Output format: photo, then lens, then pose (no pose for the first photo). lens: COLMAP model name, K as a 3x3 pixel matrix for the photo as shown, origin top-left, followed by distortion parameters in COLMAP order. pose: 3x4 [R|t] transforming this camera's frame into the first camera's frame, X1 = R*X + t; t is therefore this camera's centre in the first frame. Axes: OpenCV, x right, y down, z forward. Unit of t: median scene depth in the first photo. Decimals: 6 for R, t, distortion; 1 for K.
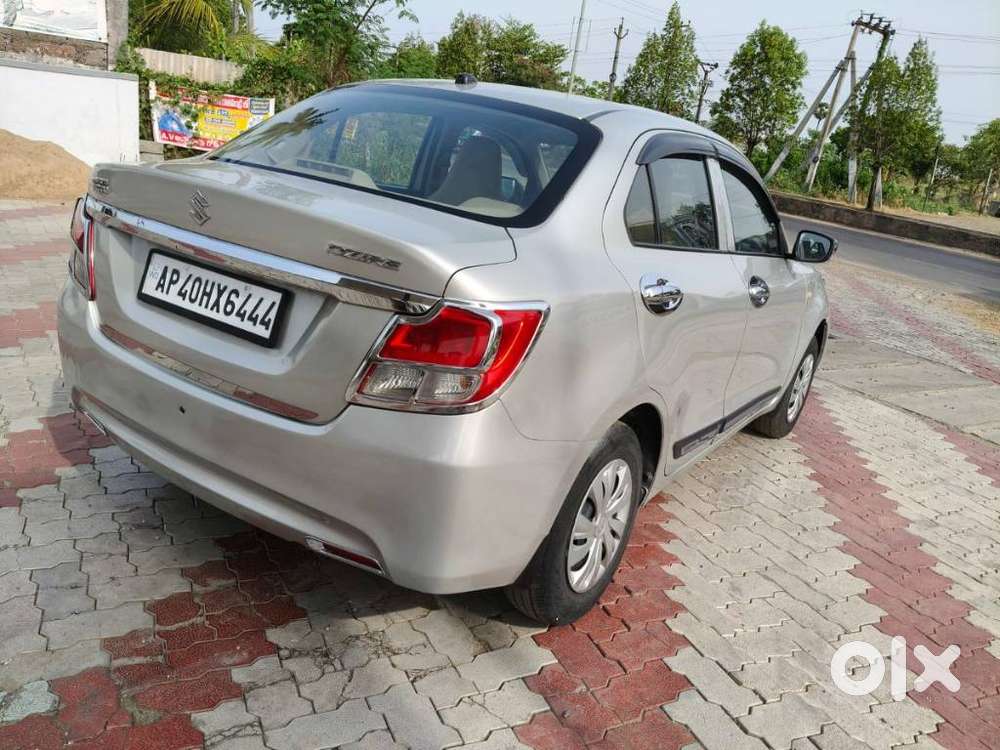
lens RADIAL K [[745.1, 0, 500.0], [0, 745.1, 375.0], [0, 0, 1]] dist [-0.024114, 0.000446]
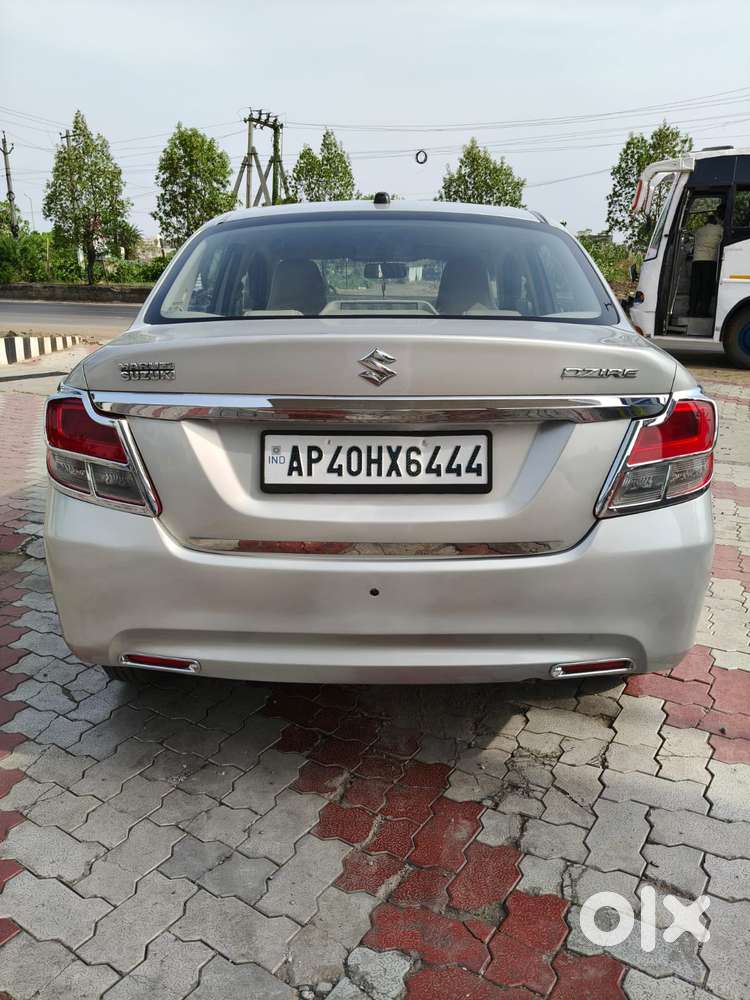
lens RADIAL K [[753.2, 0, 373.4], [0, 753.2, 484.8], [0, 0, 1]] dist [-0.006168, -0.003146]
pose [[0.850870, -0.272930, 0.448921, -0.792284], [0.273368, 0.959689, 0.065328, -0.137267], [-0.448654, 0.067135, 0.891180, 0.173418]]
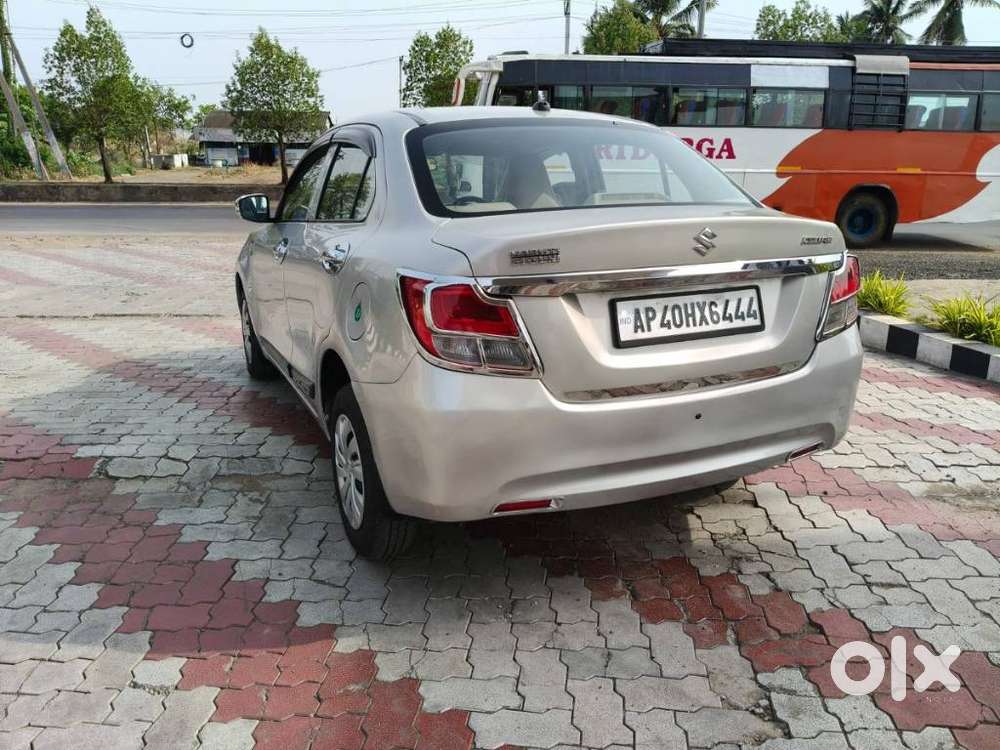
lens RADIAL K [[740.9, 0, 489.7], [0, 740.9, 373.9], [0, 0, 1]] dist [-0.006250, -0.001615]
pose [[0.558298, -0.362797, 0.746111, -1.432742], [0.333888, 0.921528, 0.198253, -0.349785], [-0.759488, 0.138434, 0.635621, 0.492720]]
